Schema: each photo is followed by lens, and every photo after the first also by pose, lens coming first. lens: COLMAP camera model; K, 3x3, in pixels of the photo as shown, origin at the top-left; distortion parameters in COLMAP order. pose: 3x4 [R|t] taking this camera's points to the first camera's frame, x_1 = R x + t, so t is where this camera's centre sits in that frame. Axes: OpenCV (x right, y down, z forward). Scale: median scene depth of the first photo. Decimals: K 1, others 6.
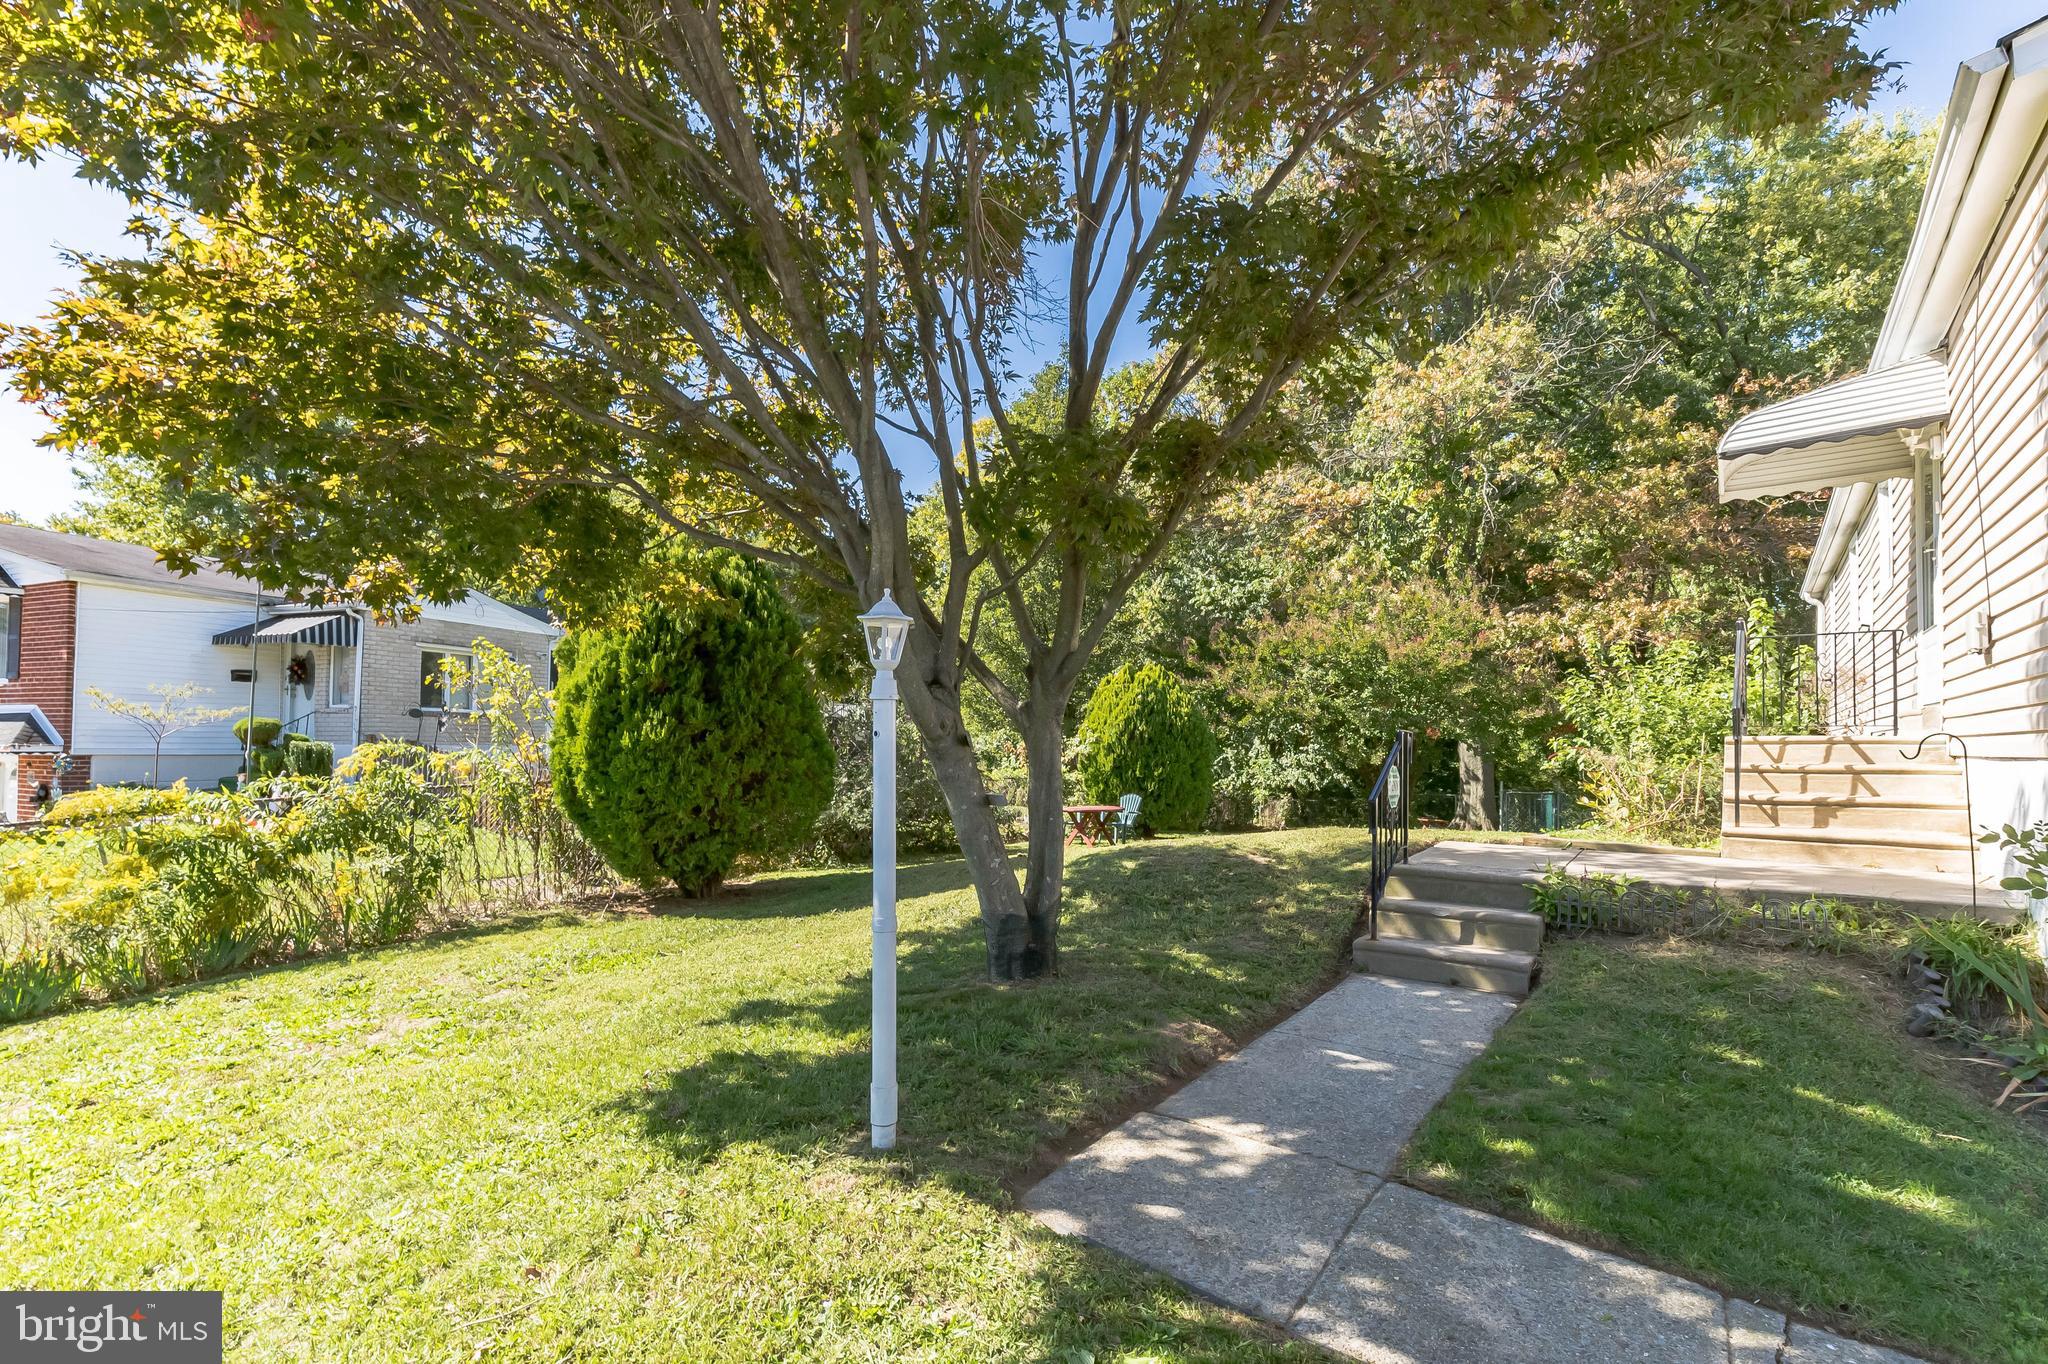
lens RADIAL K [[936.9, 0, 1023.3], [0, 936.9, 739.2], [0, 0, 1]] dist [-0.000091, -0.000067]
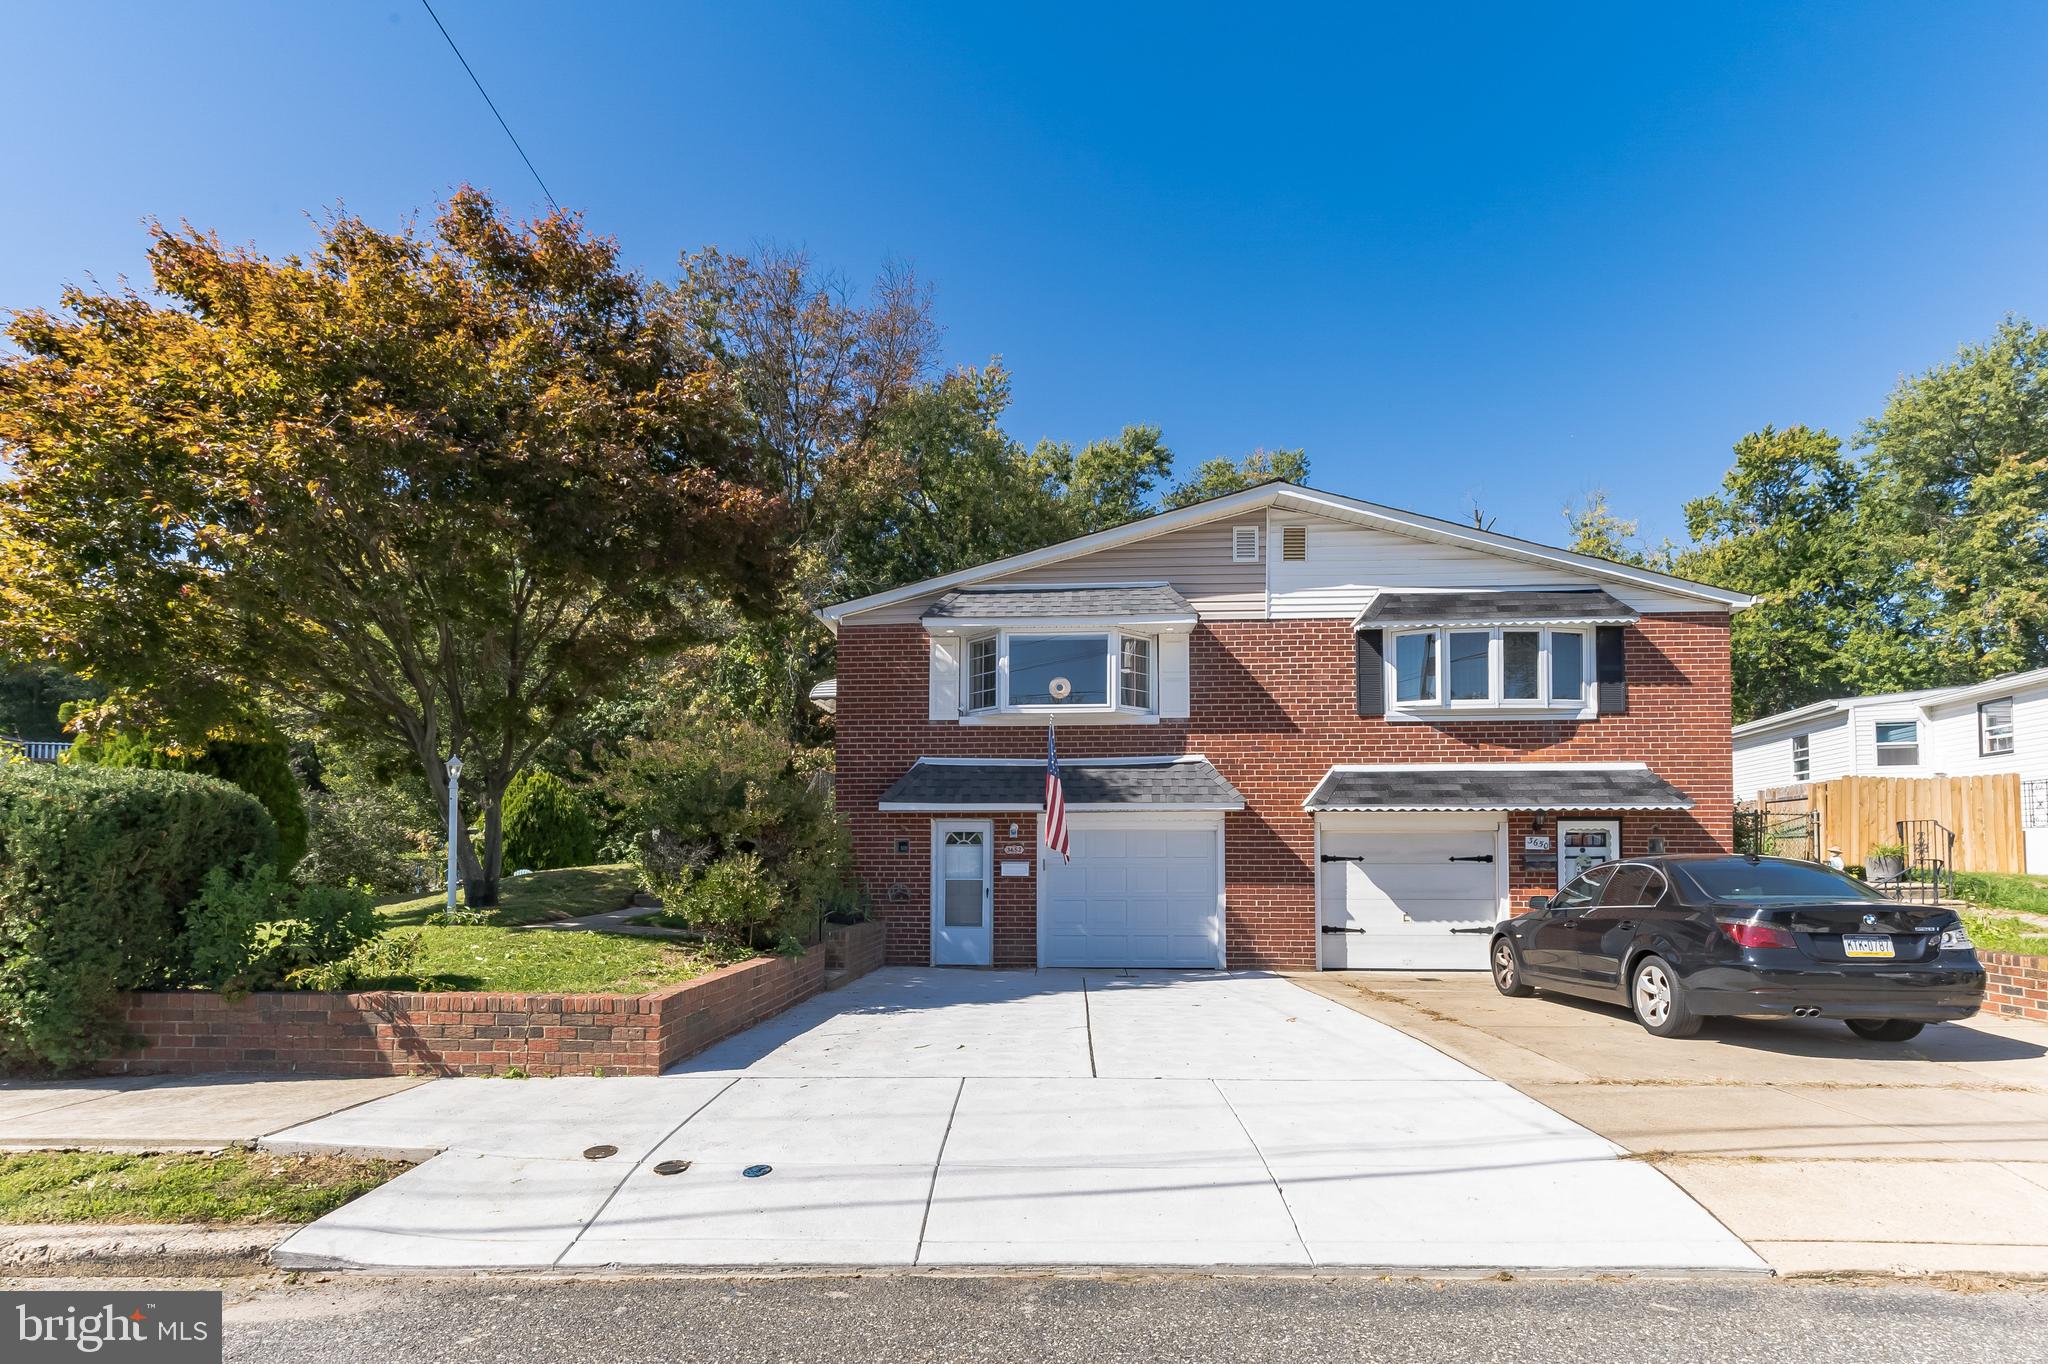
lens RADIAL K [[949.2, 0, 1026.3], [0, 949.2, 831.9], [0, 0, 1]] dist [0.002025, 0.000056]
pose [[0.819328, 0.006776, 0.573285, -0.074949], [0.003011, 0.999866, -0.016122, 0.030924], [-0.573317, 0.014935, 0.819197, -0.520701]]
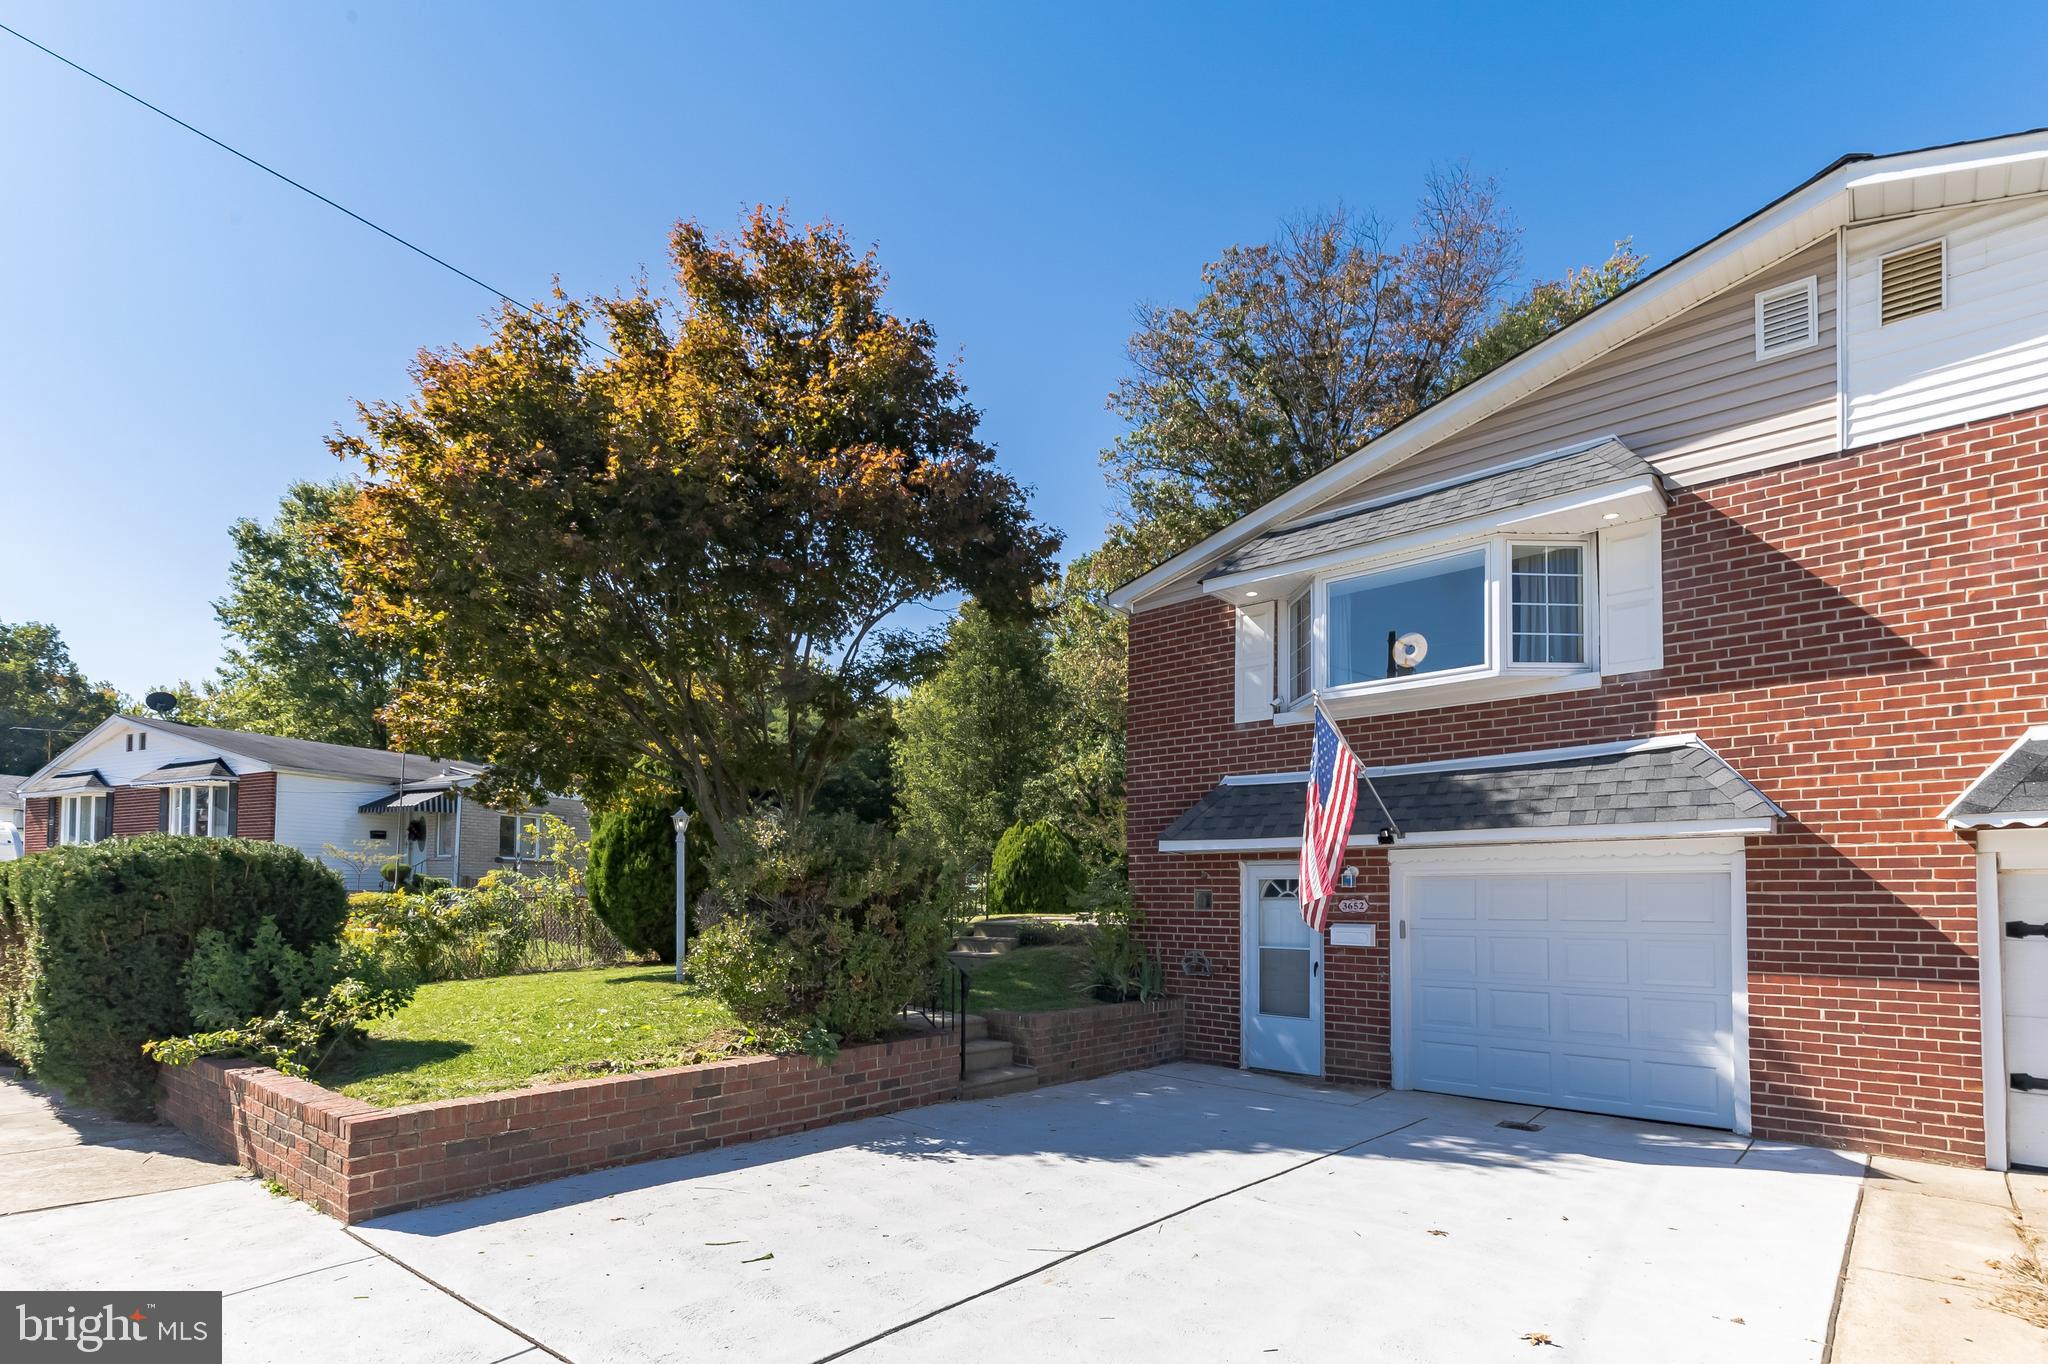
lens RADIAL K [[974.9, 0, 1028.7], [0, 974.9, 870.5], [0, 0, 1]] dist [-0.000556, -0.000341]
pose [[0.998767, -0.006340, -0.049240, 0.217727], [0.005217, 0.999724, -0.022901, 0.024967], [0.049371, 0.022616, 0.998524, -0.412483]]
